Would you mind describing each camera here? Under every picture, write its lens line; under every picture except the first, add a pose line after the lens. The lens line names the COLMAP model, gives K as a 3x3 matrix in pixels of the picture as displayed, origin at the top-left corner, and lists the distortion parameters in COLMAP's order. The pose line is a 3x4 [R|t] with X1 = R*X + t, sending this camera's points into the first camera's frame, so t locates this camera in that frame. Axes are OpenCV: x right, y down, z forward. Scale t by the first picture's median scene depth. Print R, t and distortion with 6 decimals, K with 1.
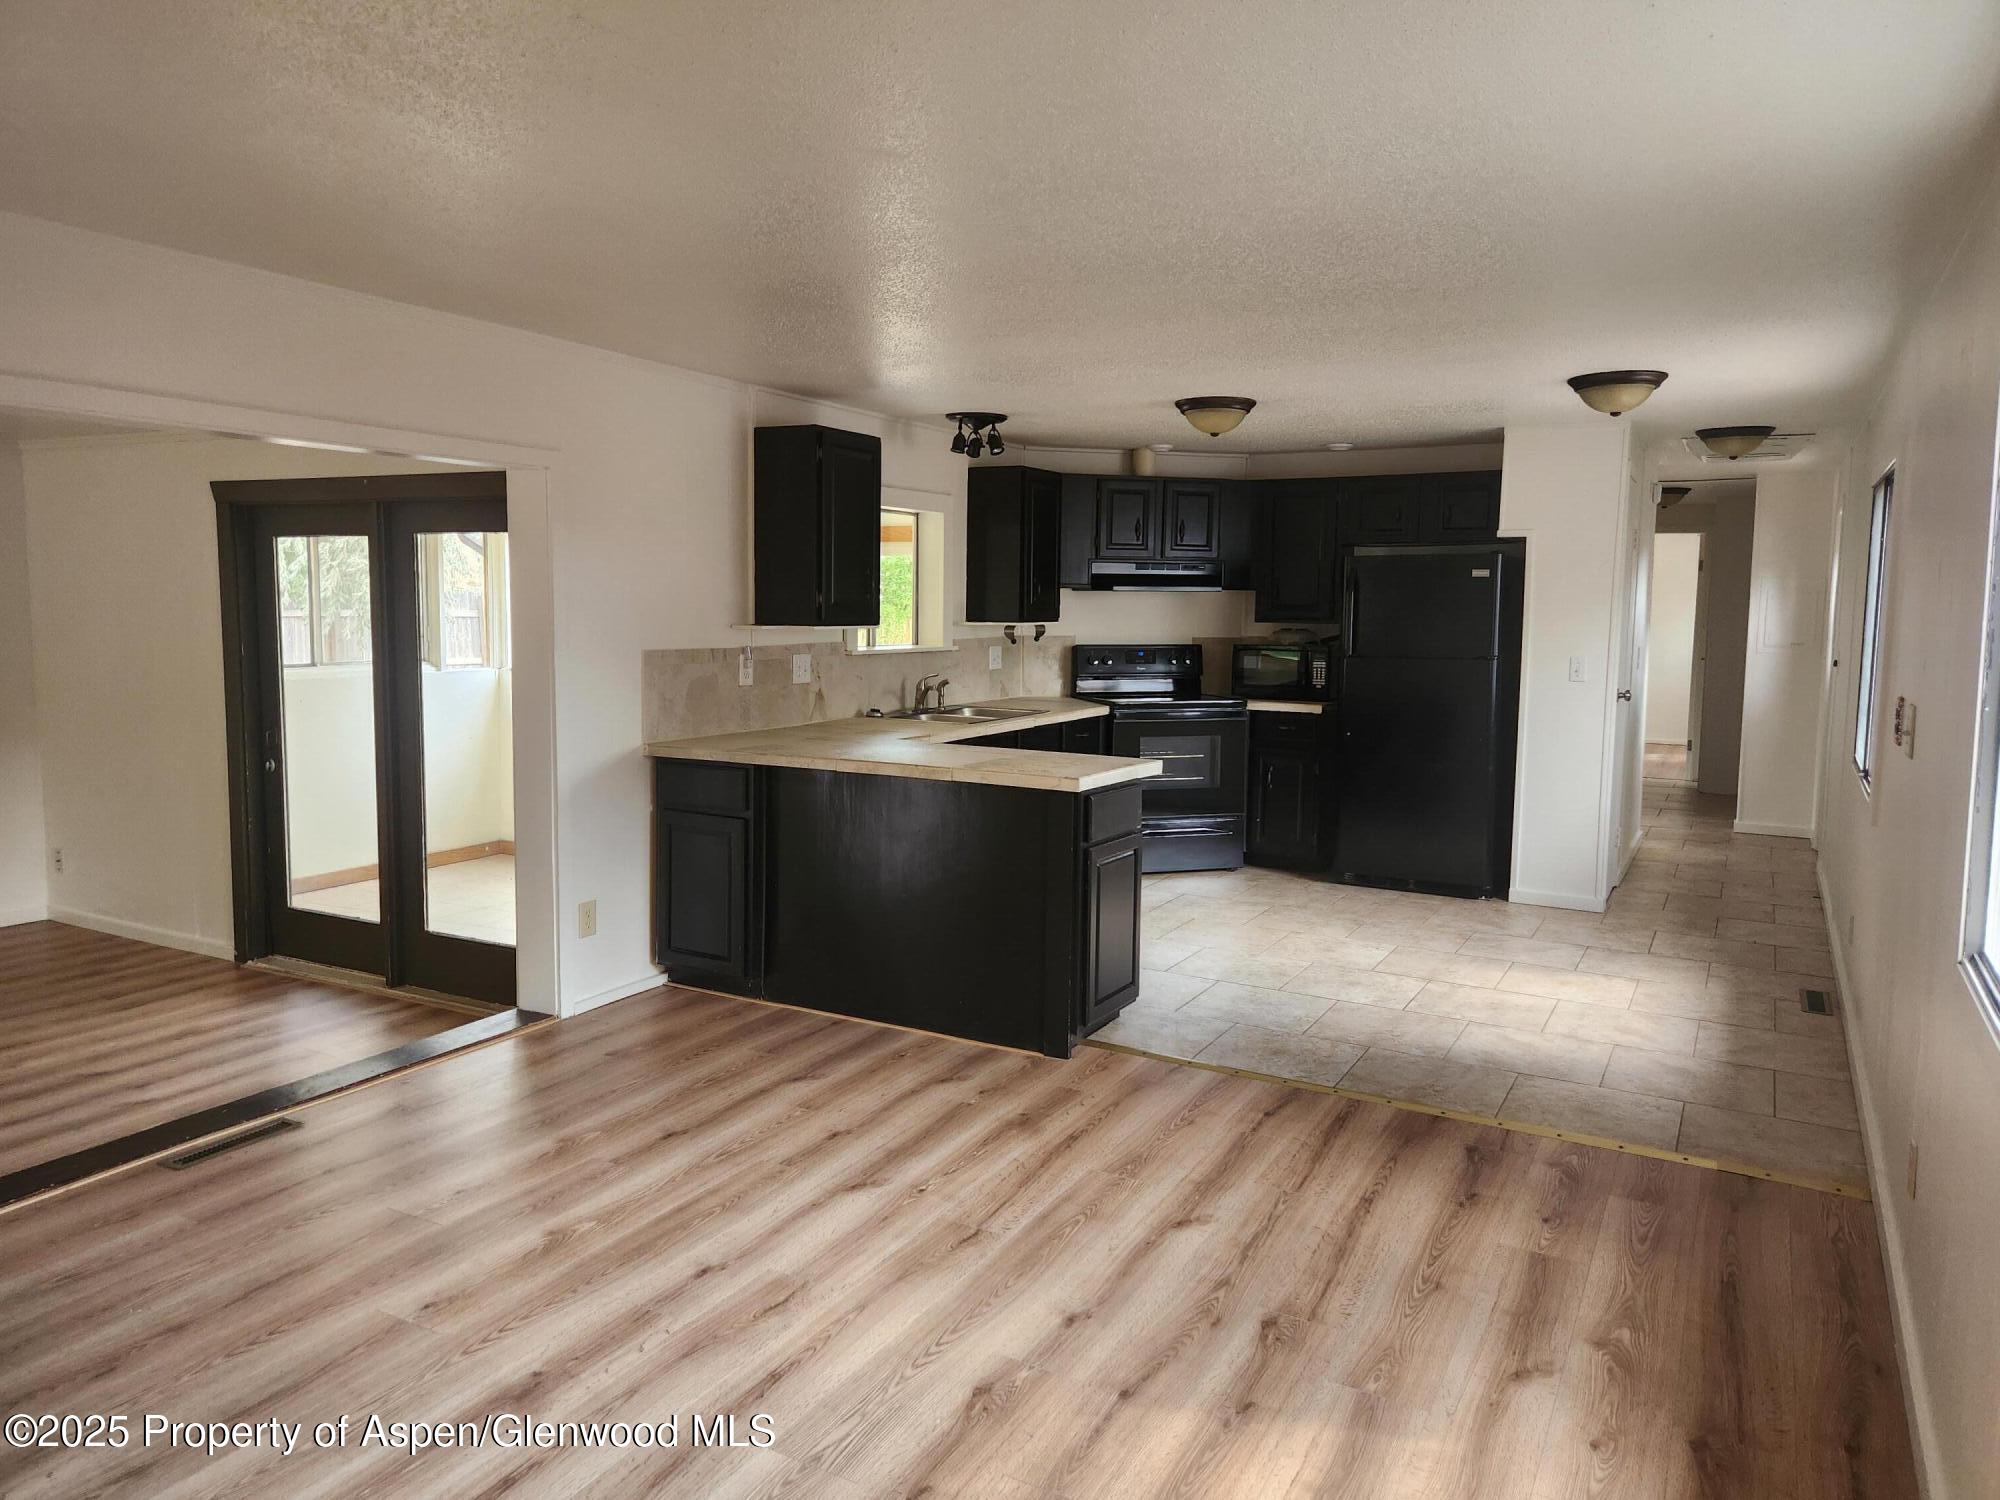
lens RADIAL K [[1383.7, 0, 1001.9], [0, 1383.7, 748.5], [0, 0, 1]] dist [0.036744, -0.012014]
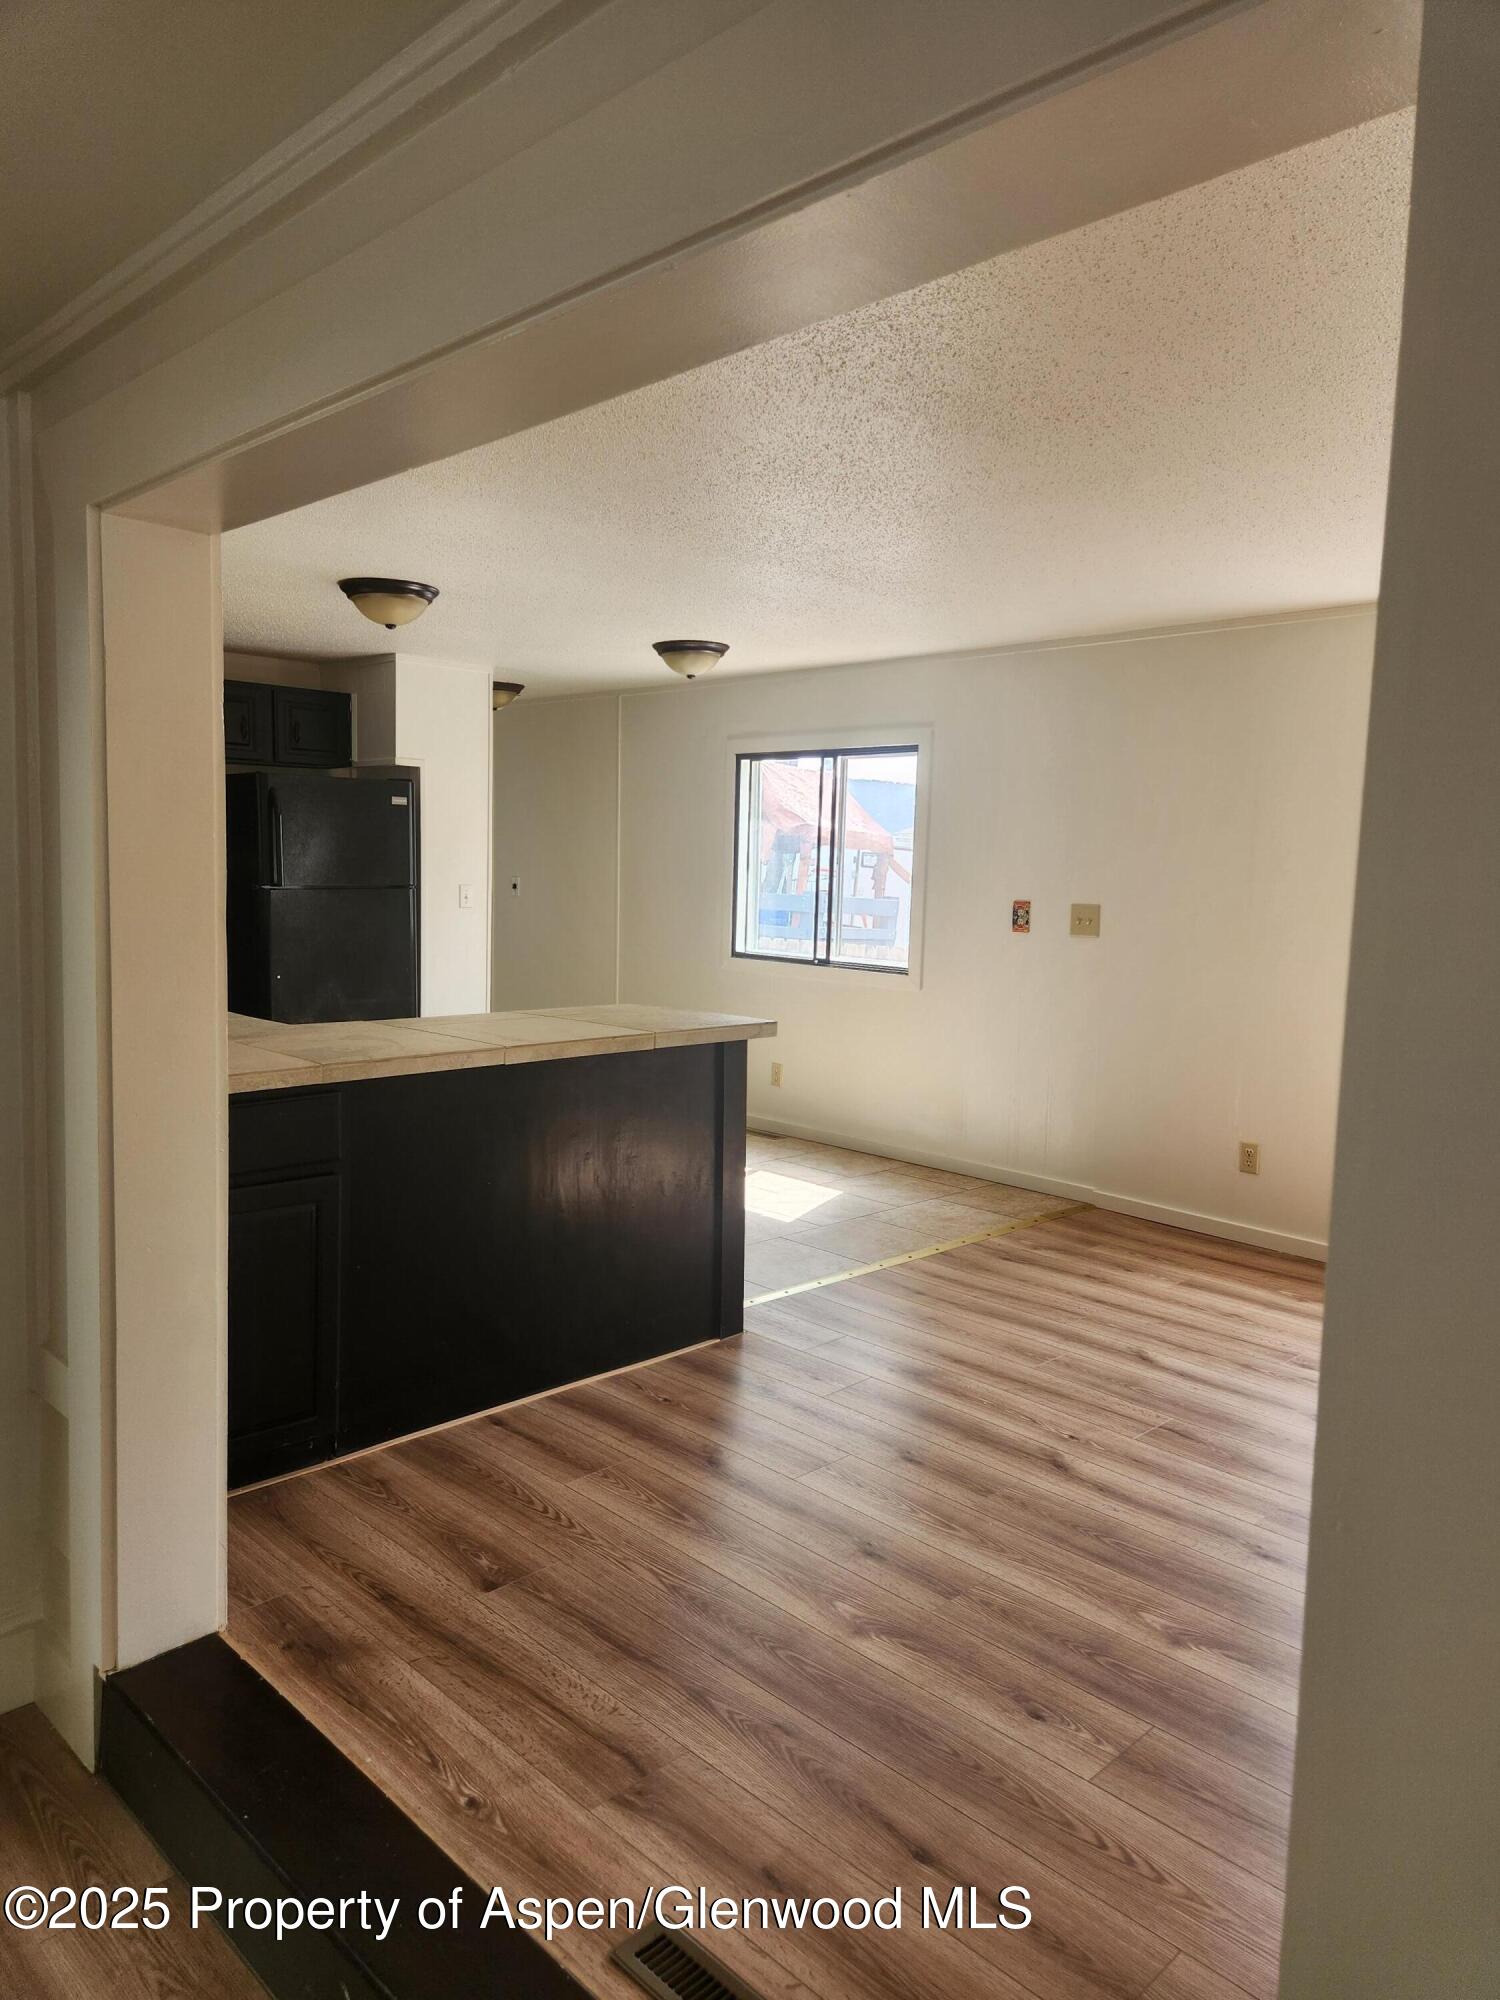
lens RADIAL K [[1383.7, 0, 753.8], [0, 1383.7, 985.6], [0, 0, 1]] dist [0.036744, -0.012014]
pose [[0.286545, -0.099231, 0.952914, -0.756262], [0.085656, 0.993292, 0.077679, -0.070551], [-0.954230, 0.059364, 0.293123, 0.666233]]
